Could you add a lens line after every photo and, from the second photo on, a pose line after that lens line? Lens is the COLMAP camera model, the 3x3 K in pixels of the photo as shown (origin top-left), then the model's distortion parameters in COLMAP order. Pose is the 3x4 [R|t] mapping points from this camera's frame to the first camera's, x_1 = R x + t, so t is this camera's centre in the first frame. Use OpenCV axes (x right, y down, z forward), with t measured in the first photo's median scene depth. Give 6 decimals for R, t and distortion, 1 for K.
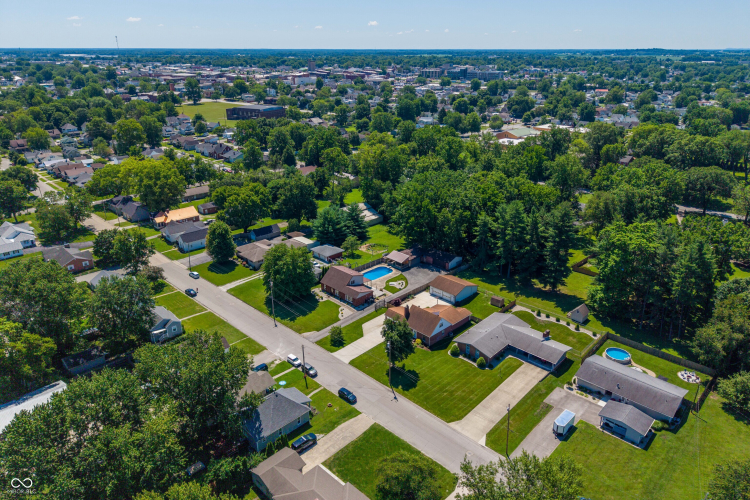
lens RADIAL K [[503.2, 0, 382.5], [0, 503.2, 247.6], [0, 0, 1]] dist [0.006739, -0.001549]
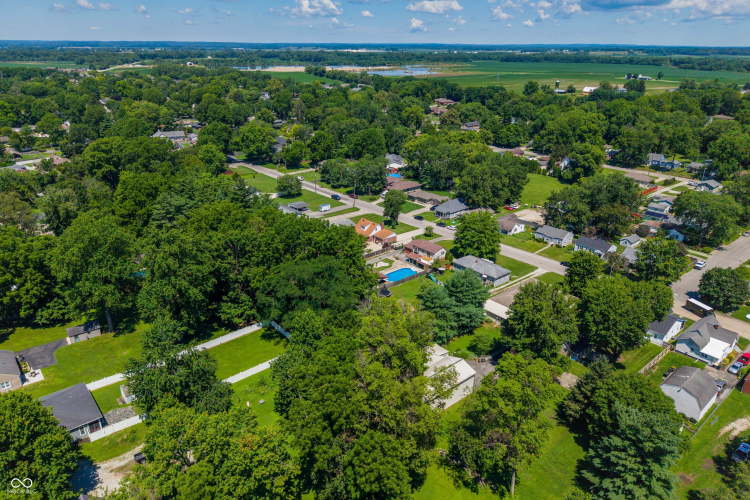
lens RADIAL K [[505.9, 0, 375.0], [0, 505.9, 250.0], [0, 0, 1]] dist [0.006845, -0.004144]
pose [[-0.995552, -0.049616, 0.080095, -0.045992], [0.018493, 0.730672, 0.682478, -0.730297], [-0.092385, 0.680923, -0.726505, 1.882871]]
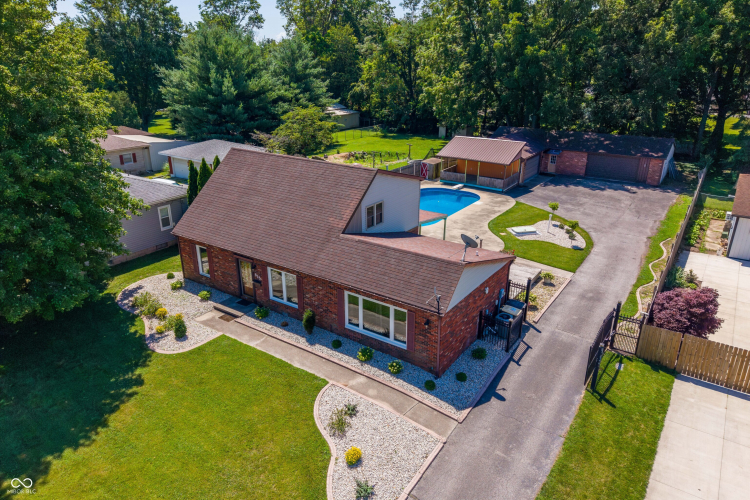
lens RADIAL K [[505.9, 0, 375.0], [0, 505.9, 250.0], [0, 0, 1]] dist [0.006845, -0.004144]
pose [[0.986047, -0.066686, 0.152525, -0.085216], [0.068439, 0.997636, -0.006262, 0.081815], [-0.151746, 0.016614, 0.988280, 0.845668]]
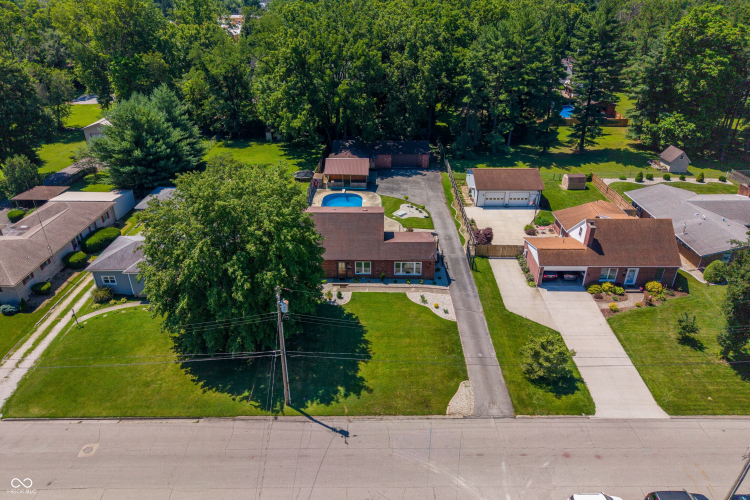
lens RADIAL K [[505.9, 0, 375.0], [0, 505.9, 250.0], [0, 0, 1]] dist [0.006845, -0.004144]
pose [[0.724624, -0.335055, 0.602211, -0.312328], [0.261115, 0.942185, 0.210015, -0.001595], [-0.637761, 0.005065, 0.770218, 0.699217]]
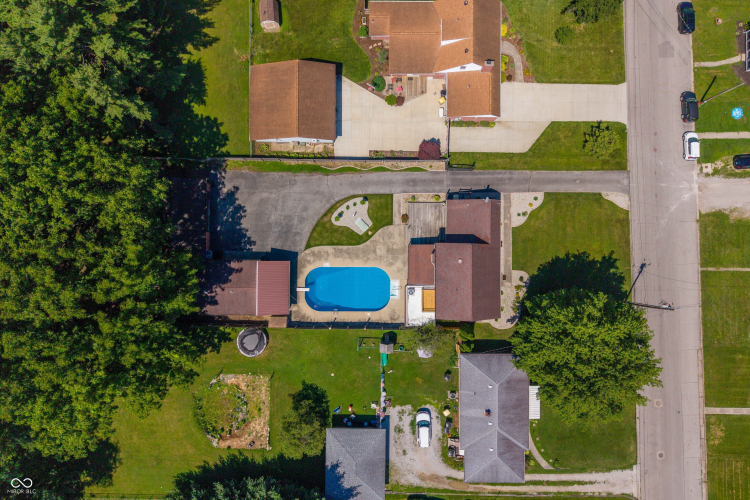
lens RADIAL K [[505.9, 0, 375.0], [0, 505.9, 250.0], [0, 0, 1]] dist [0.006845, -0.004144]
pose [[-0.692400, -0.721486, 0.006345, -0.008184], [0.269744, -0.250692, 0.929727, -0.374022], [-0.669194, 0.645454, 0.368196, 0.898628]]
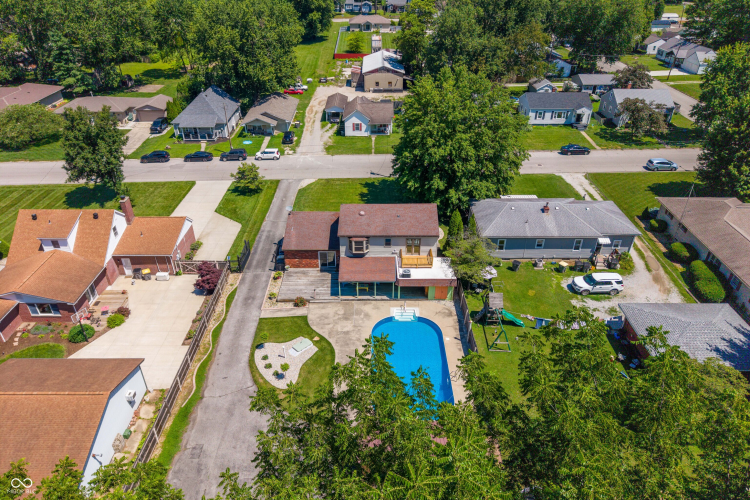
lens RADIAL K [[505.9, 0, 375.0], [0, 505.9, 250.0], [0, 0, 1]] dist [0.006845, -0.004144]
pose [[-0.718388, 0.359965, -0.595269, 0.143958], [-0.256299, 0.658554, 0.707543, -0.177833], [0.646707, 0.660857, -0.380839, 1.170515]]
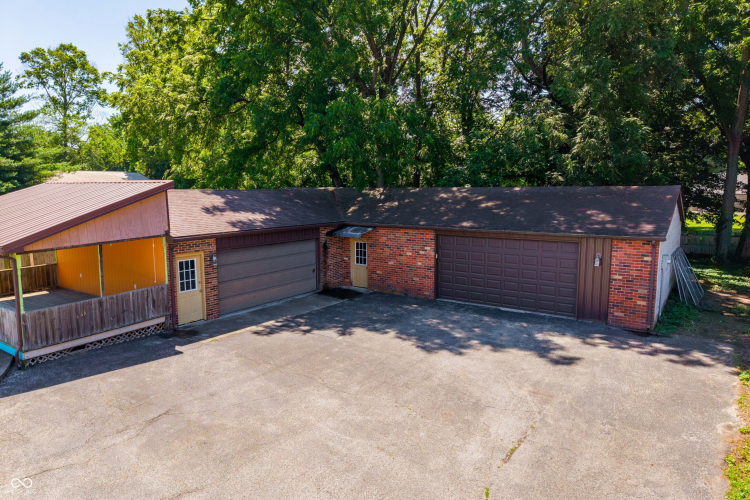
lens RADIAL K [[505.9, 0, 375.0], [0, 505.9, 250.0], [0, 0, 1]] dist [0.006845, -0.004144]
pose [[0.986514, -0.027919, 0.161279, 0.081402], [0.066874, 0.968103, -0.241465, 0.055602], [-0.149393, 0.248994, 0.956914, 1.053292]]
